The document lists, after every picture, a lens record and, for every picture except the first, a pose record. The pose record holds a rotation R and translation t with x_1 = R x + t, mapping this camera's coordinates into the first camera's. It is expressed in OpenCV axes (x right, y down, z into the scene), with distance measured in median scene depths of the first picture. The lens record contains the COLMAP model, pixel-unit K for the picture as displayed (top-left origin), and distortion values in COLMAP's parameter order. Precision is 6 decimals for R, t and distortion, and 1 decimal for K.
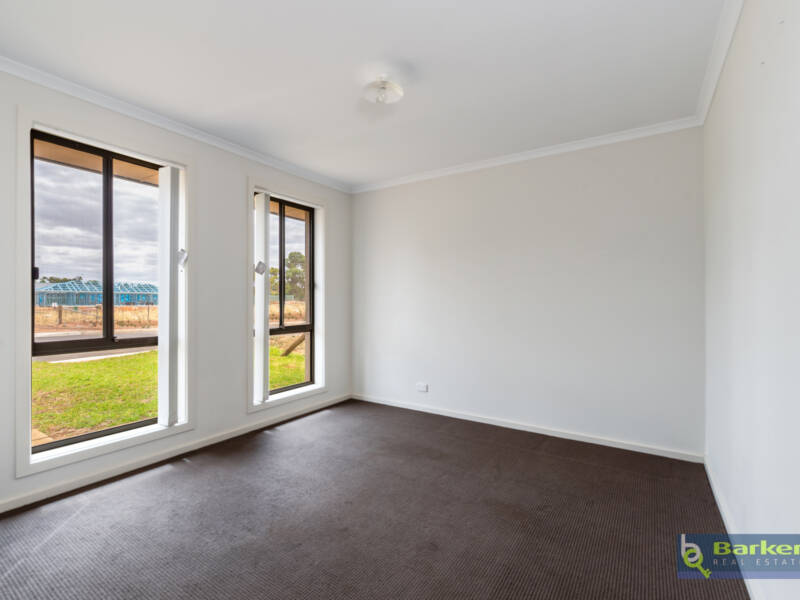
lens RADIAL K [[389.5, 0, 399.7], [0, 389.5, 299.7], [0, 0, 1]] dist [-0.004746, -0.000052]
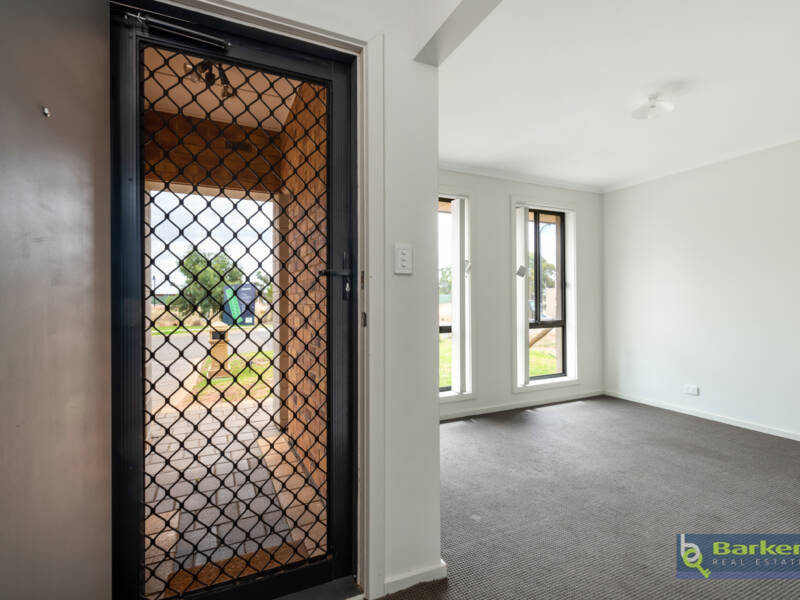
lens RADIAL K [[389.5, 0, 401.5], [0, 389.5, 302.6], [0, 0, 1]] dist [-0.004746, -0.000052]
pose [[0.843435, -0.002736, -0.537225, -0.034878], [0.010585, 0.999878, 0.011526, -0.004054], [0.537127, -0.015408, 0.843360, -0.194278]]
